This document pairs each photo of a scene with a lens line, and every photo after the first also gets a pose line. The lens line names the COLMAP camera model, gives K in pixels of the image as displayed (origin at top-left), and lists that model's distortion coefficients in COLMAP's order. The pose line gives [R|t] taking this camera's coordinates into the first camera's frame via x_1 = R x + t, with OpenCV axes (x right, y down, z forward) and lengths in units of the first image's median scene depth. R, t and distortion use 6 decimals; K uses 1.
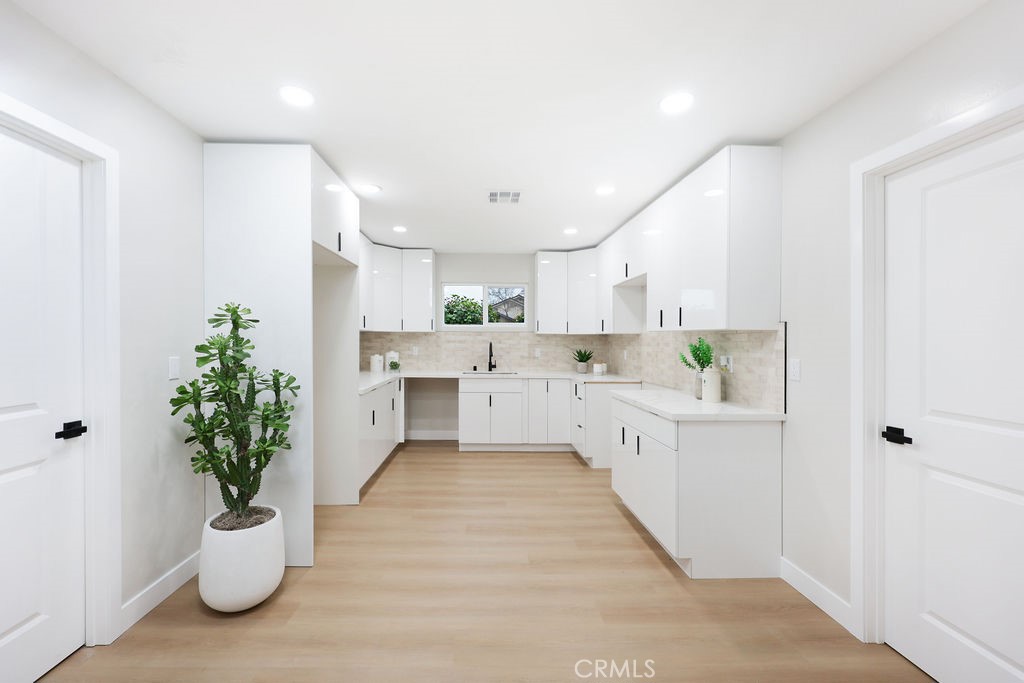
lens RADIAL K [[419.8, 0, 512.0], [0, 419.8, 341.5], [0, 0, 1]] dist [0.000184, 0.000017]
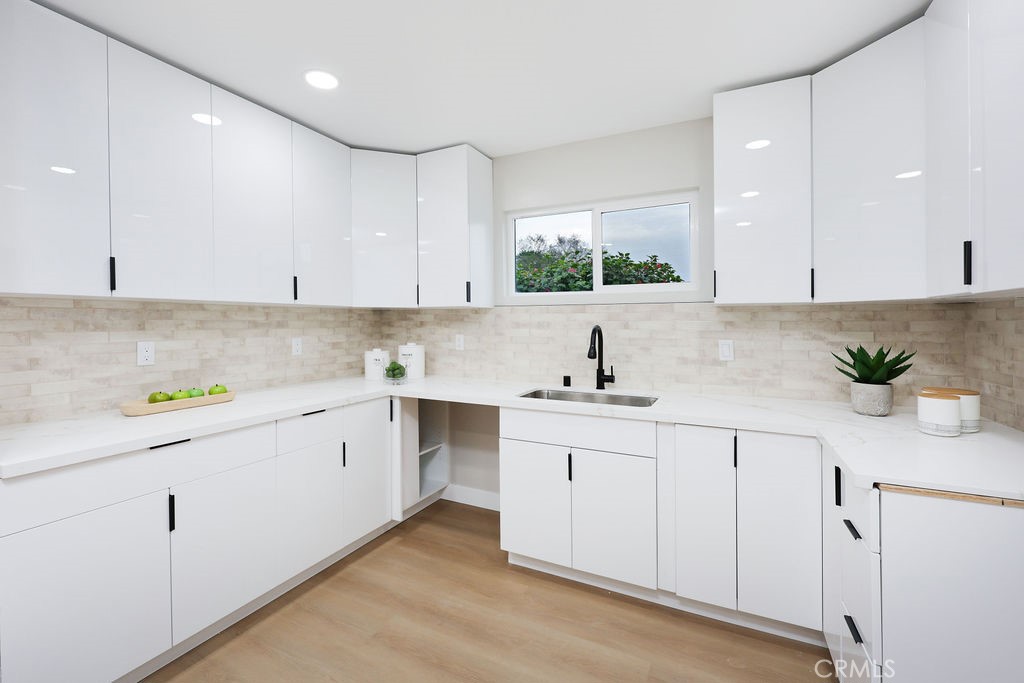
lens RADIAL K [[409.3, 0, 491.4], [0, 409.3, 322.9], [0, 0, 1]] dist [0.002080, 0.000152]
pose [[0.827445, -0.006376, -0.561510, 0.103674], [0.006505, 0.999977, -0.001770, -0.001914], [0.561508, -0.002188, 0.827468, 0.570231]]
